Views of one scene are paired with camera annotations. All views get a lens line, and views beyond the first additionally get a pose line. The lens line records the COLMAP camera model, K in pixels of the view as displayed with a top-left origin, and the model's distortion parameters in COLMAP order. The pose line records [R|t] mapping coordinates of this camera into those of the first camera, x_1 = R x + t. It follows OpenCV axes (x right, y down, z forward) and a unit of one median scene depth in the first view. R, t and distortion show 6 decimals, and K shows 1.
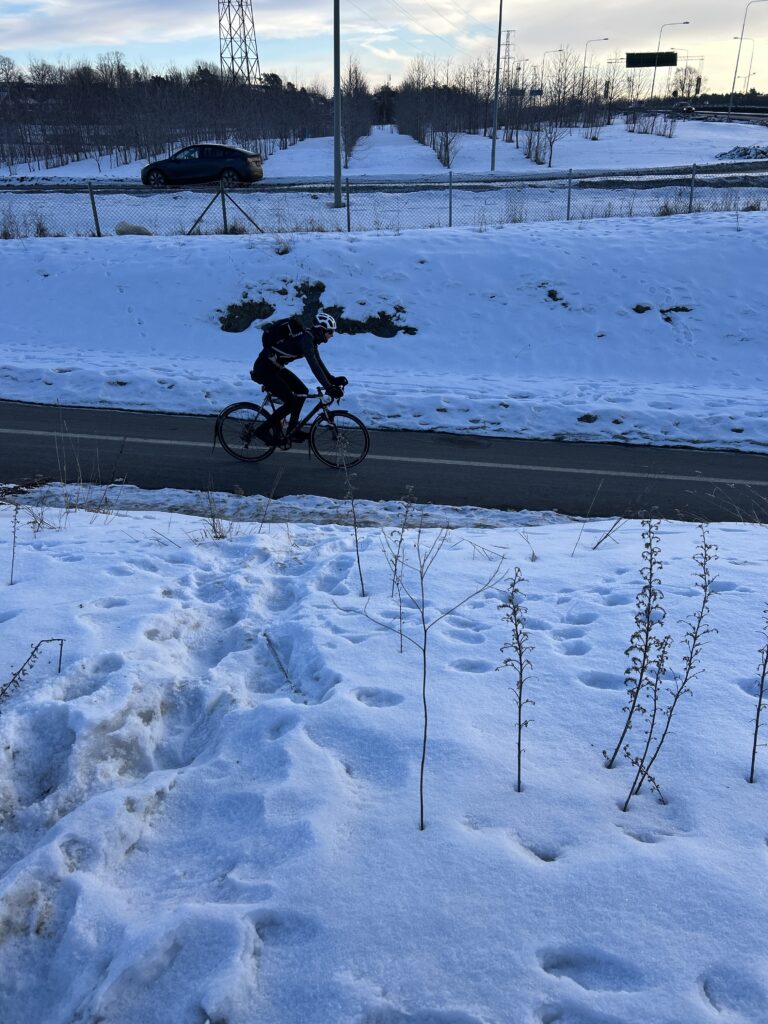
lens RADIAL K [[755.5, 0, 380.6], [0, 755.5, 507.0], [0, 0, 1]] dist [0.055714, -0.057899]
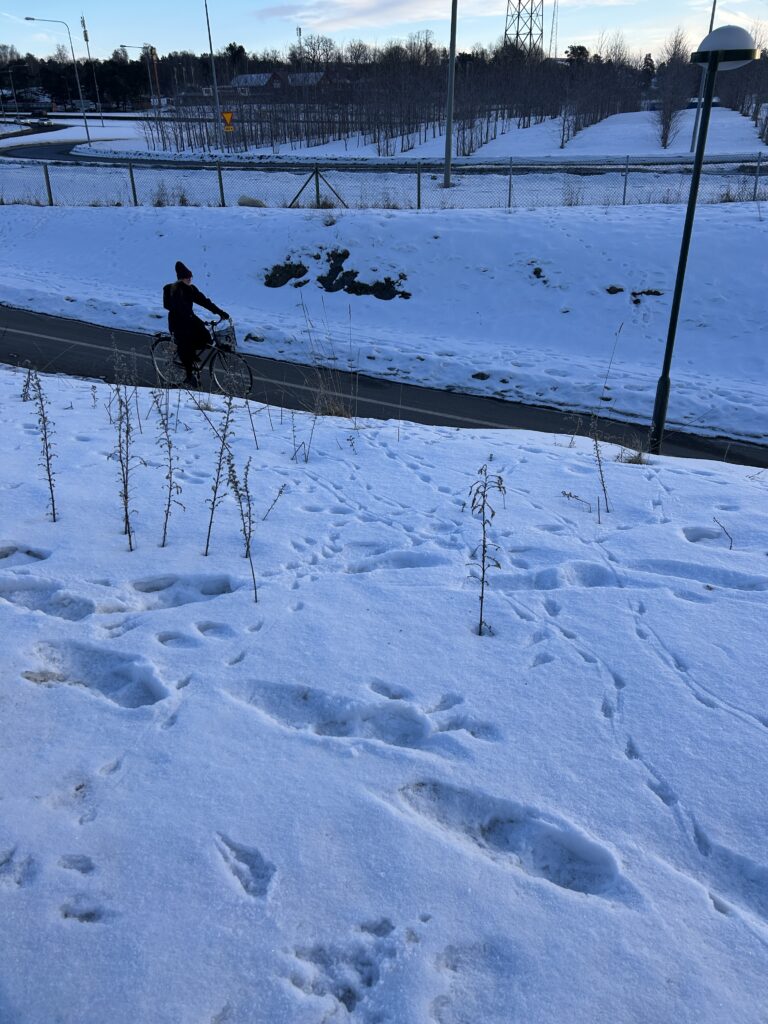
lens RADIAL K [[754.1, 0, 384.0], [0, 754.1, 512.0], [0, 0, 1]] dist [0.057498, -0.061635]
pose [[0.940036, 0.154257, -0.304199, 0.648094], [-0.144618, 0.988007, 0.054113, 0.062114], [0.308898, -0.006876, 0.951070, -0.200661]]
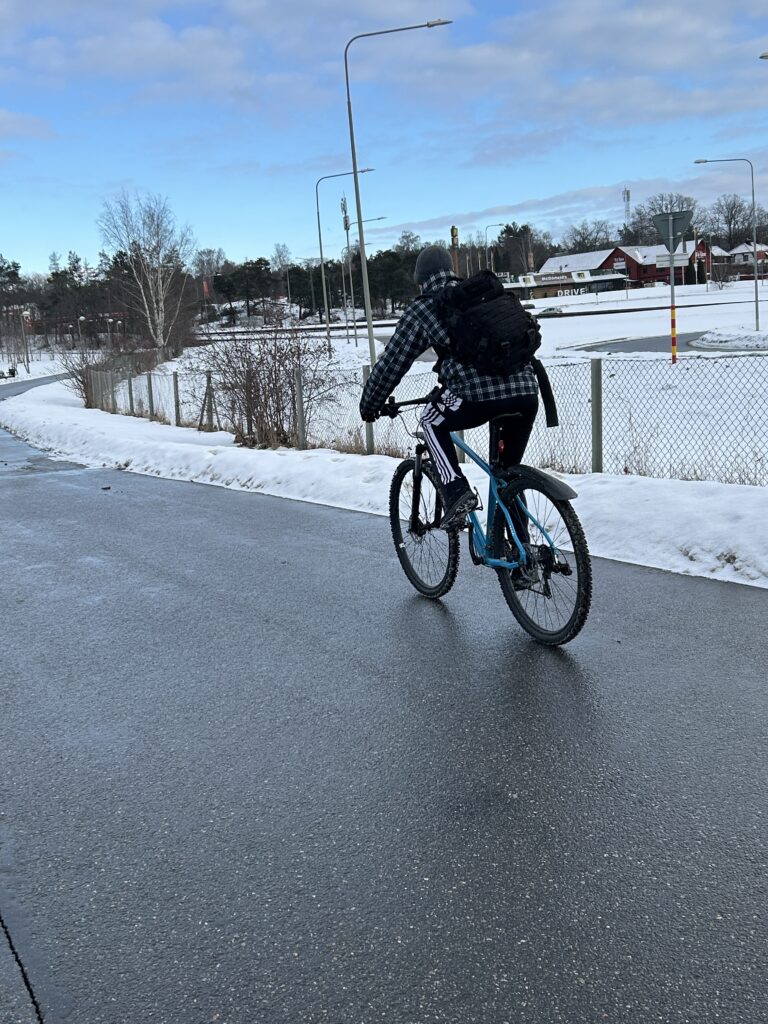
lens RADIAL K [[1189.1, 0, 377.0], [0, 1189.1, 512.0], [0, 0, 1]] dist [0.202018, -0.565908]
pose [[0.833720, 0.024036, -0.551664, -4.616268], [-0.174078, 0.959549, -0.221273, -0.679762], [0.524030, 0.280512, 0.804180, 1.684166]]
